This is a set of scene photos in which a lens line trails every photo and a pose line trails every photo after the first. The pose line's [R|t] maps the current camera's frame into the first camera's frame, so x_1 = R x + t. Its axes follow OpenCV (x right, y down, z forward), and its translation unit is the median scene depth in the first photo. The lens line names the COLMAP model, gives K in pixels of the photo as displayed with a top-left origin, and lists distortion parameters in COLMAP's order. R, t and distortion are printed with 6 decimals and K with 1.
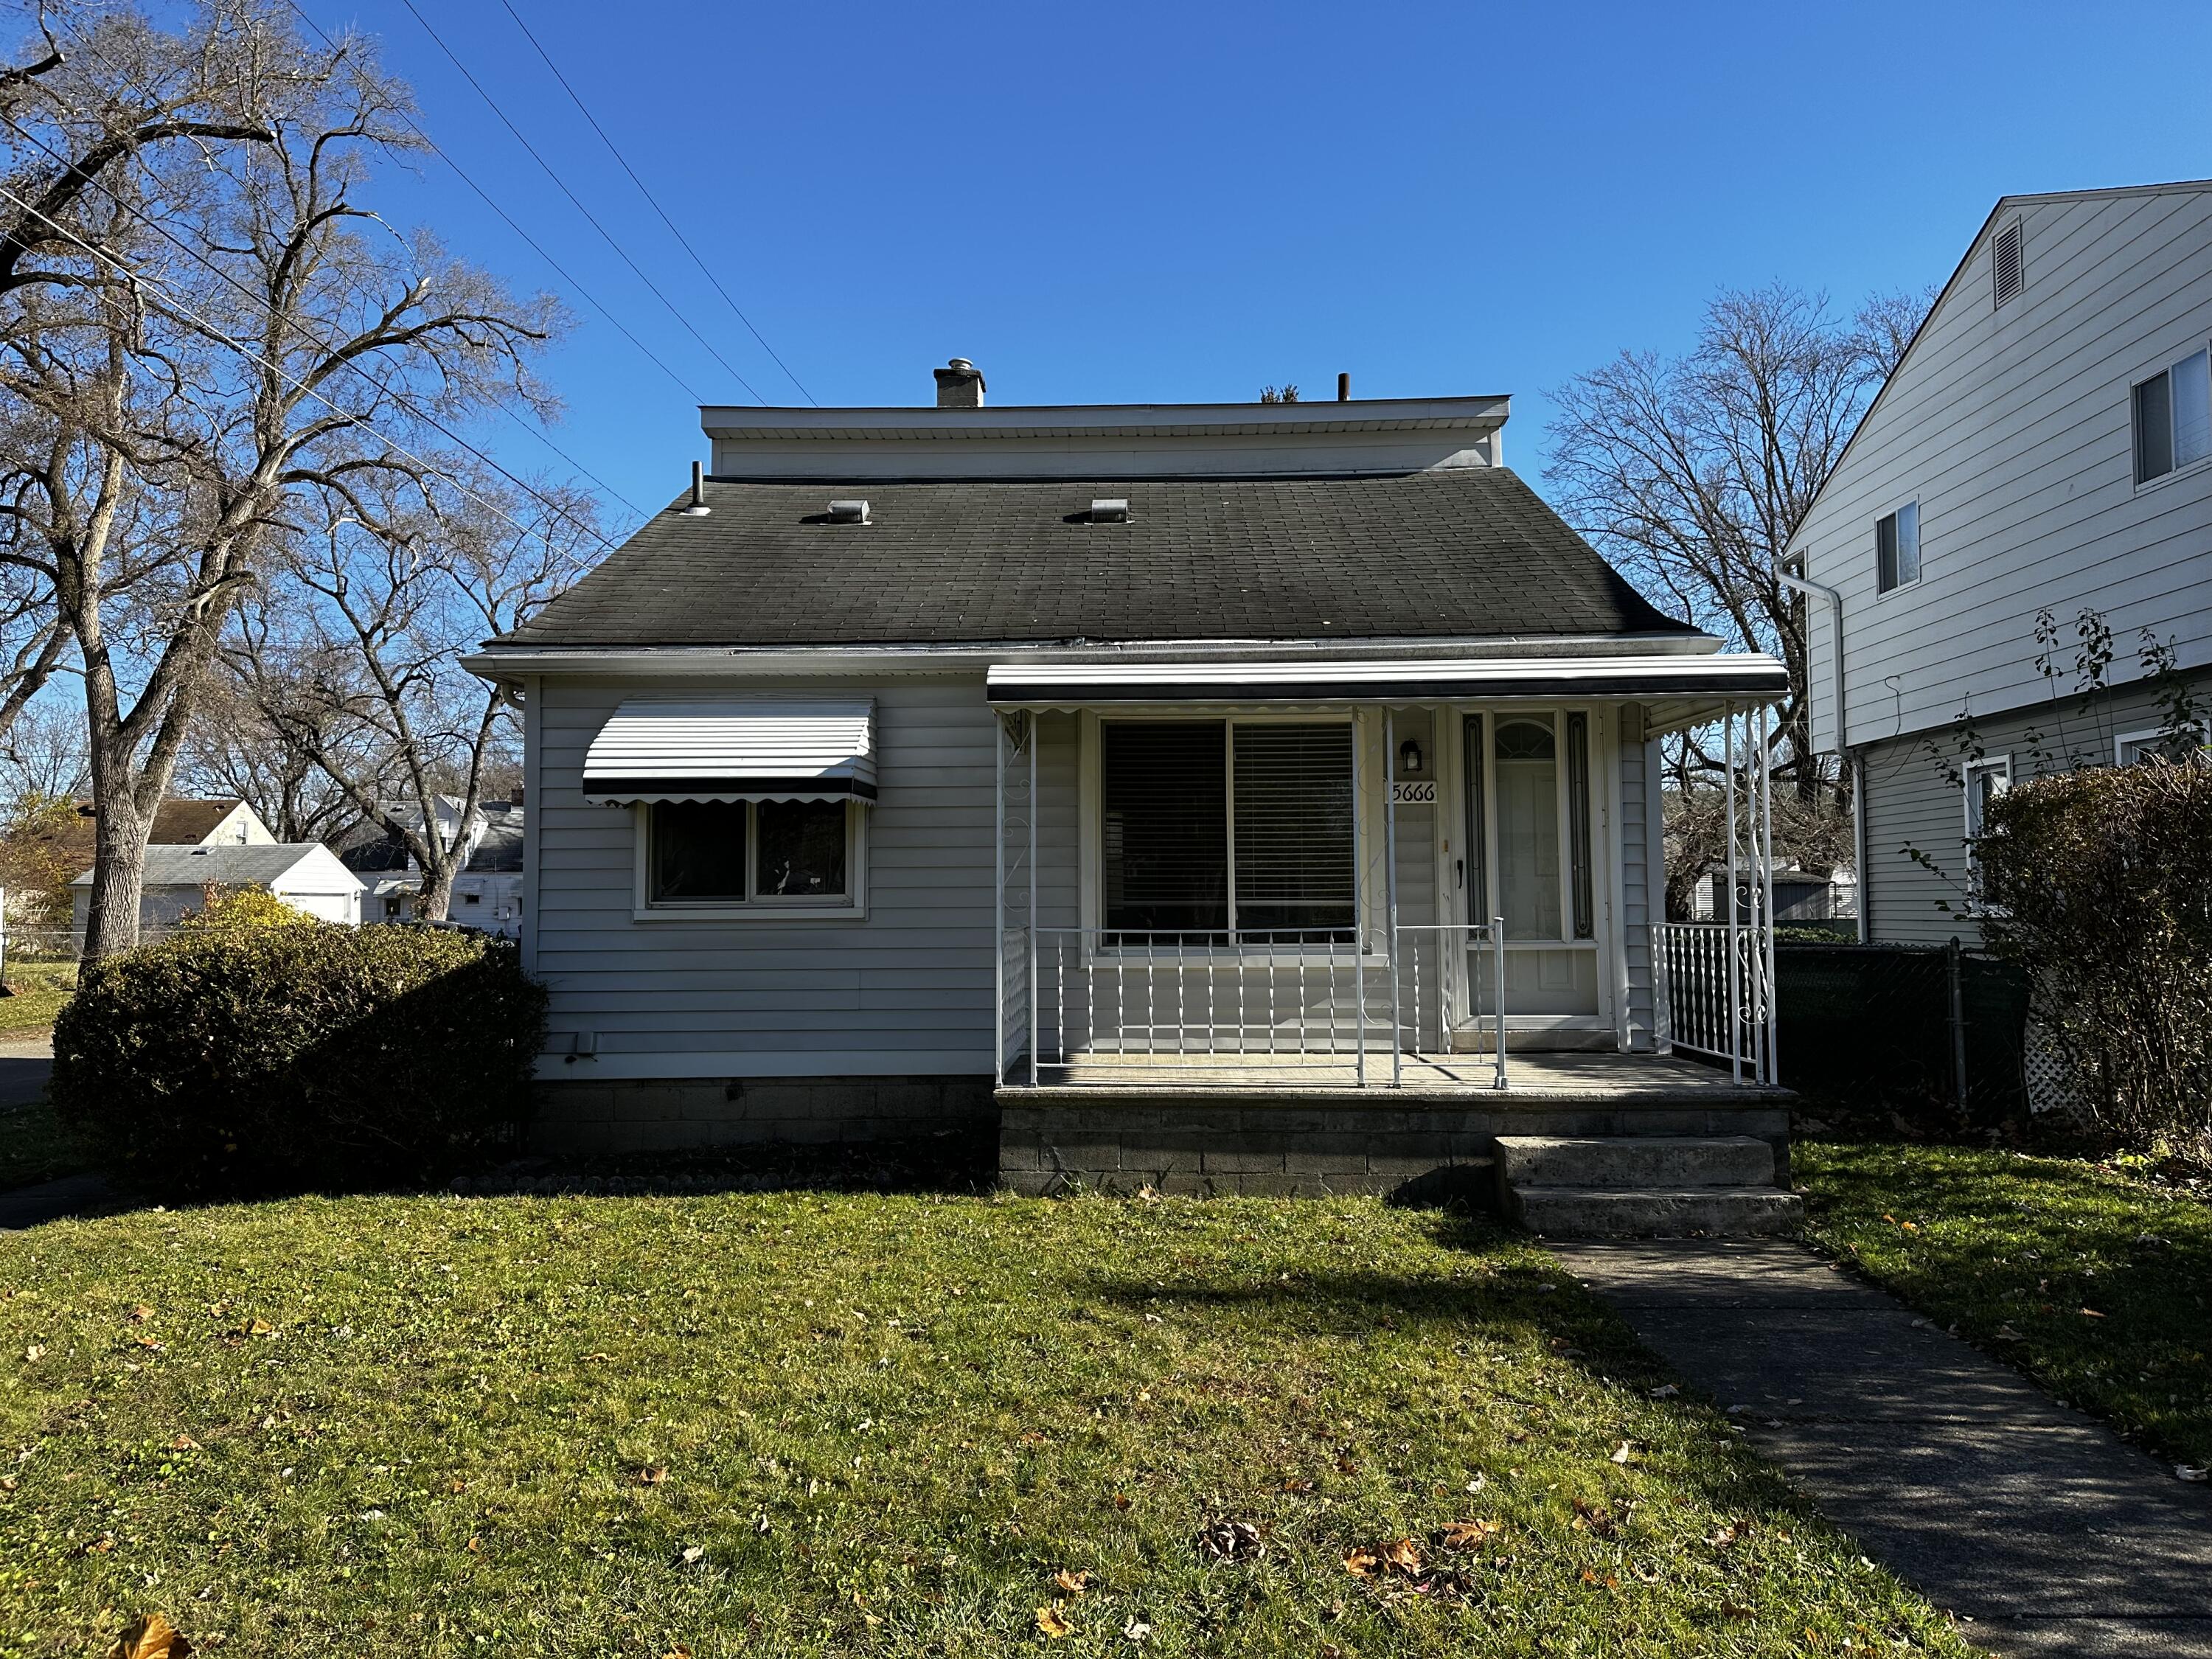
lens RADIAL K [[1564.7, 0, 1098.7], [0, 1564.7, 825.9], [0, 0, 1]] dist [0.043417, -0.037914]
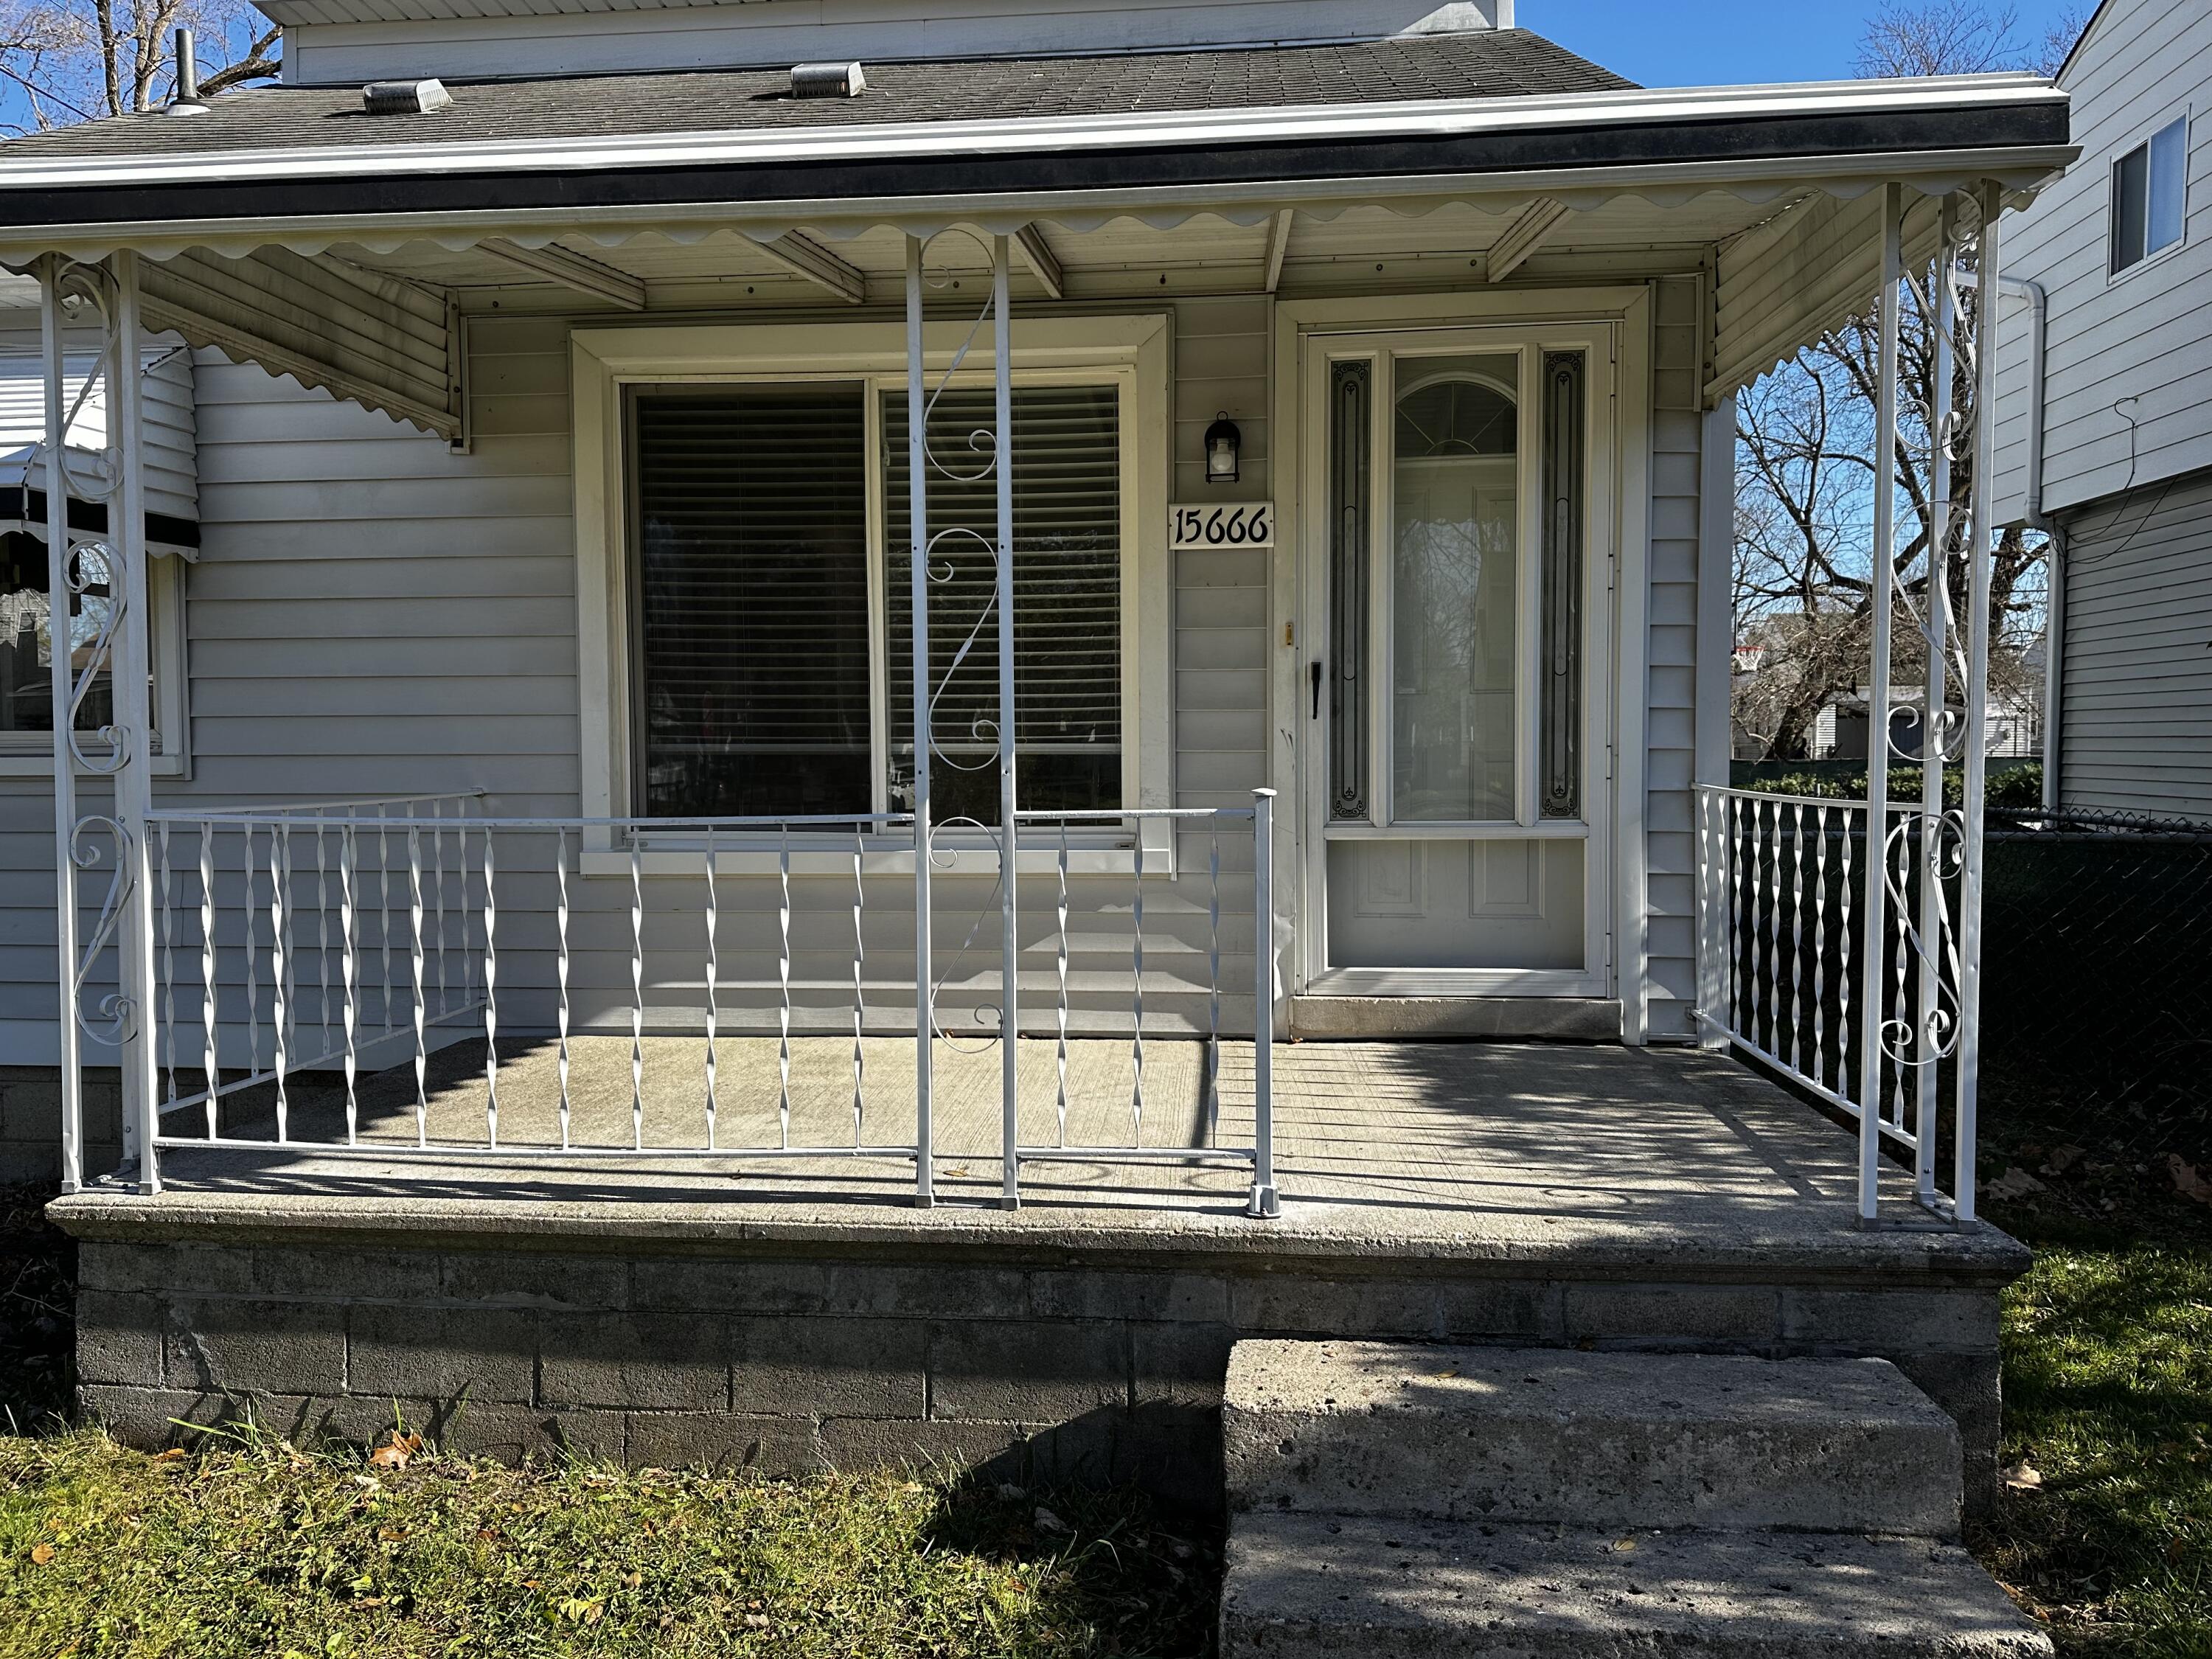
lens RADIAL K [[1564.7, 0, 1117.8], [0, 1564.7, 843.0], [0, 0, 1]] dist [0.043417, -0.037914]
pose [[0.998507, 0.002237, -0.054576, 0.196136], [0.004064, 0.993349, 0.115072, 0.021851], [0.054470, -0.115122, 0.991857, 0.498103]]
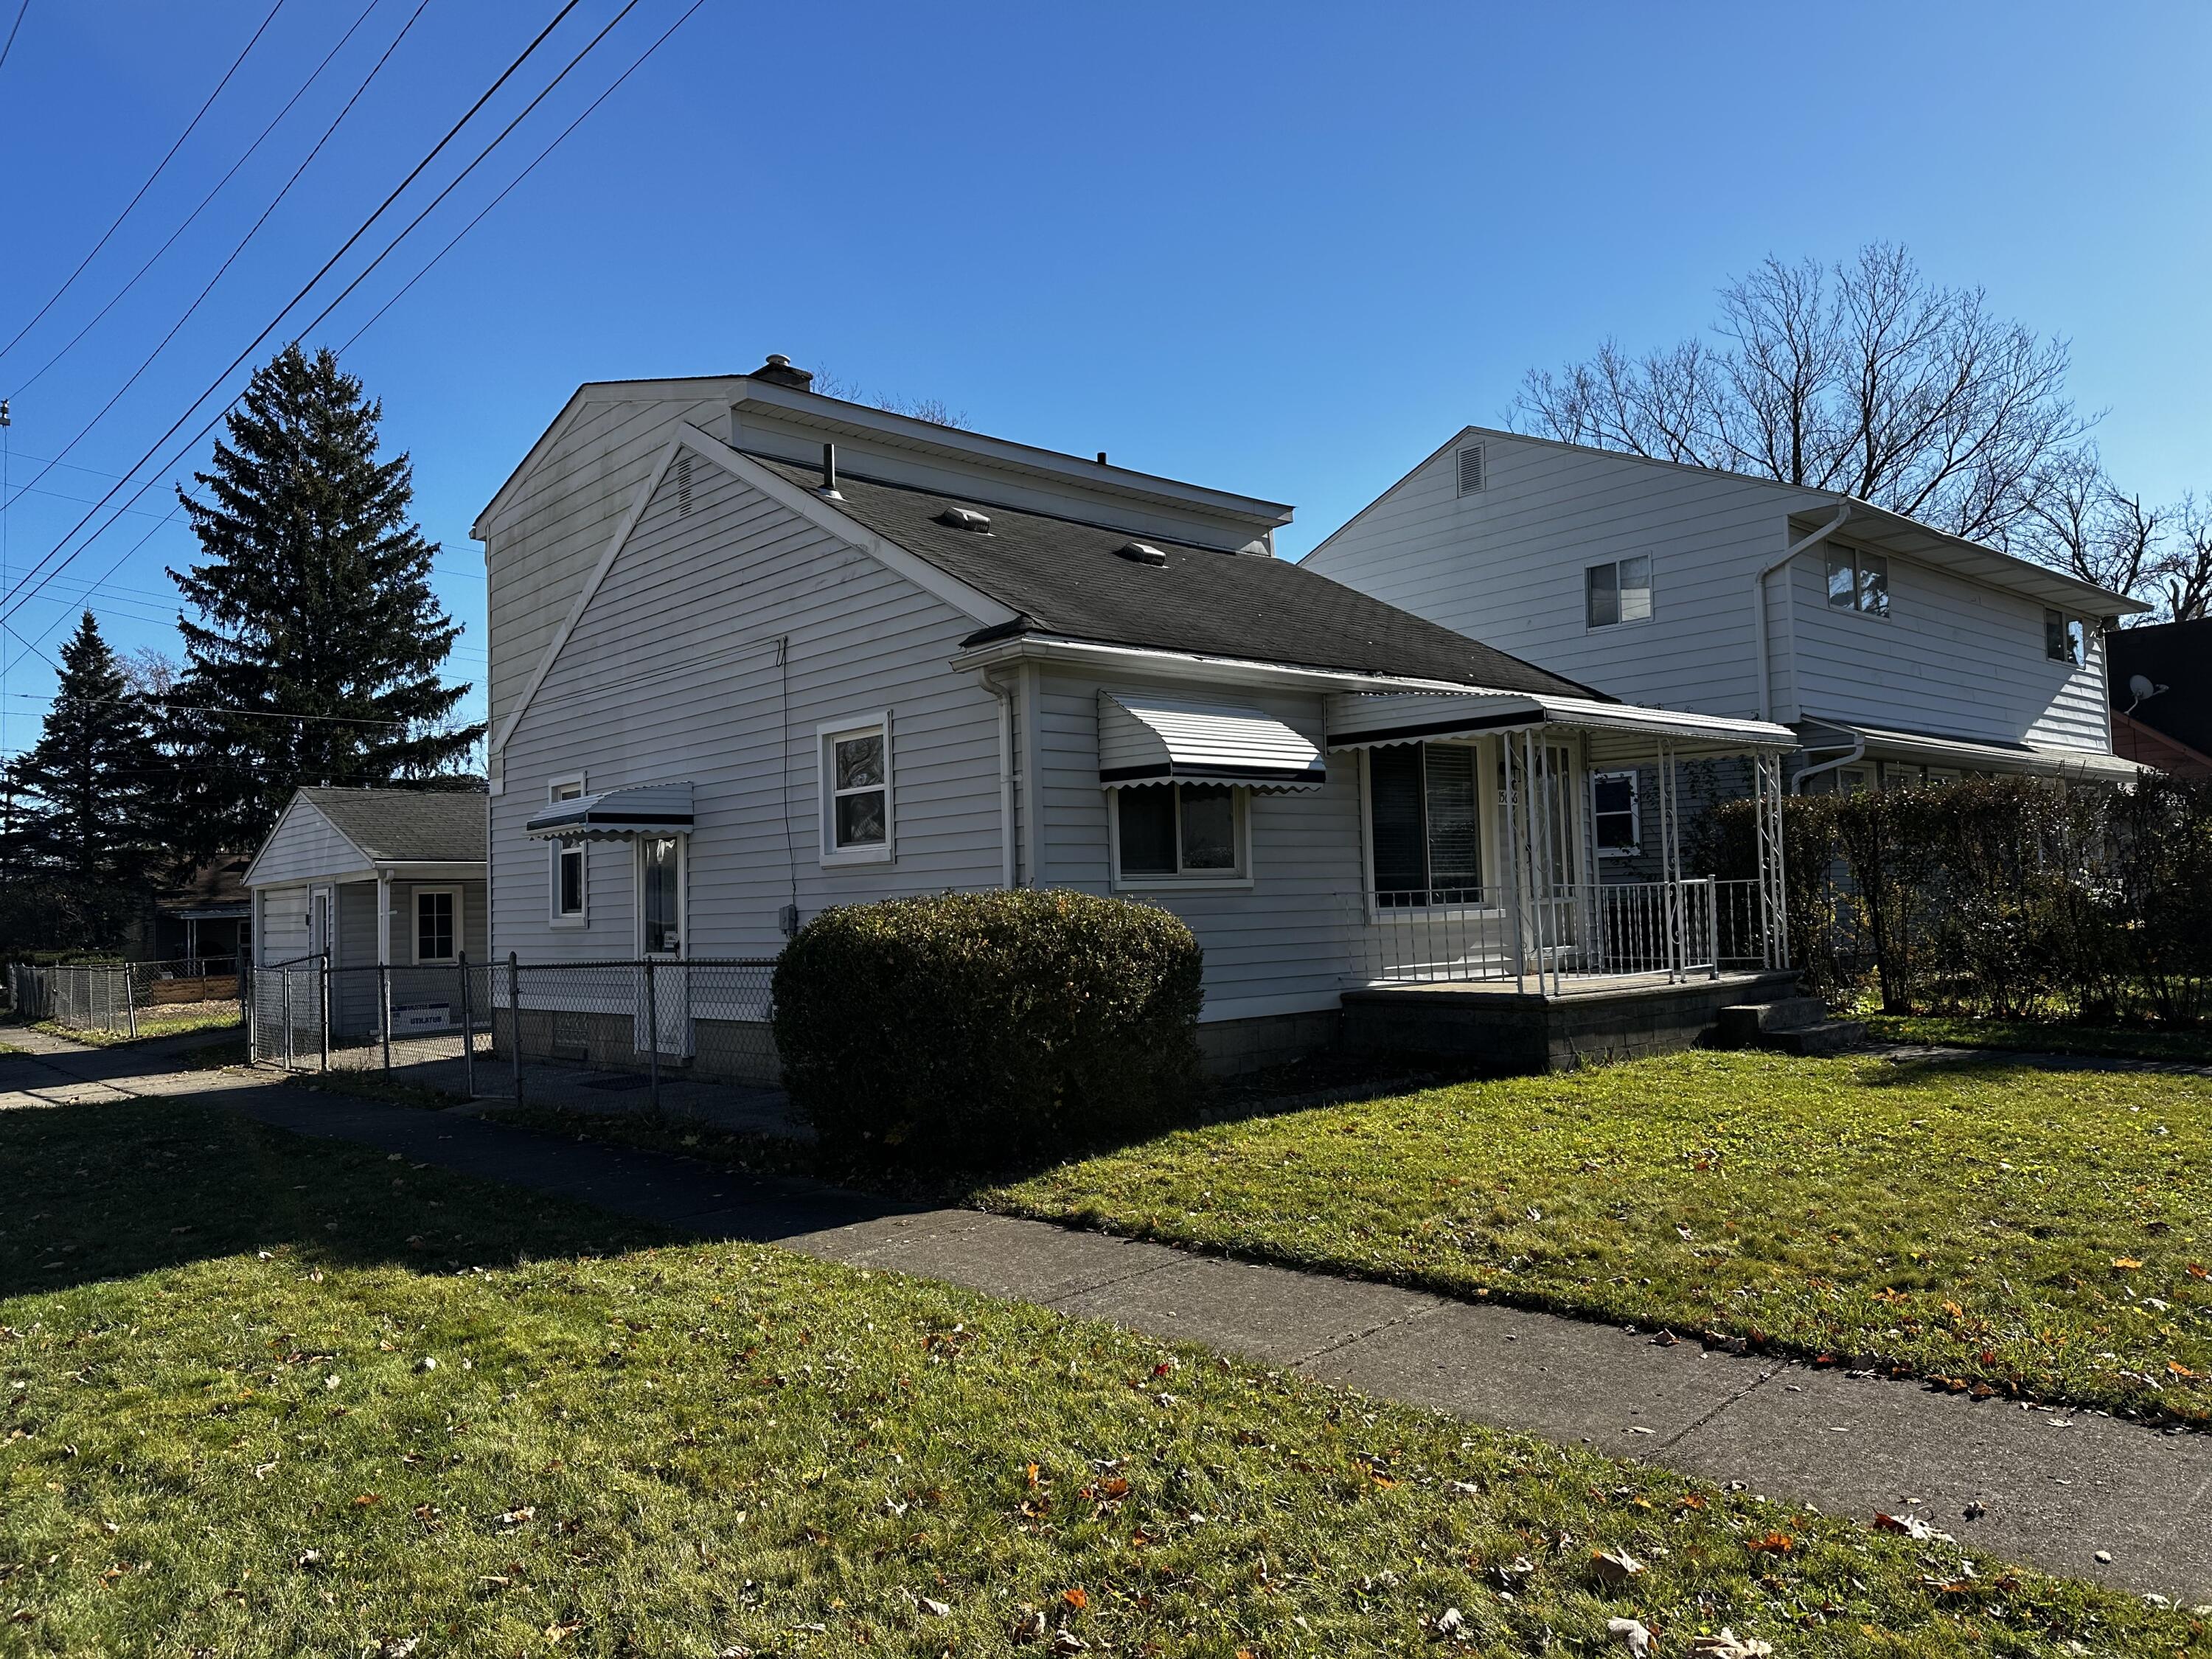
lens RADIAL K [[1564.7, 0, 1100.2], [0, 1564.7, 821.2], [0, 0, 1]] dist [0.043417, -0.037914]
pose [[0.726693, 0.019964, 0.686673, -1.103029], [-0.004171, 0.999687, -0.024650, 0.039533], [-0.686950, 0.015049, 0.726549, 0.211524]]
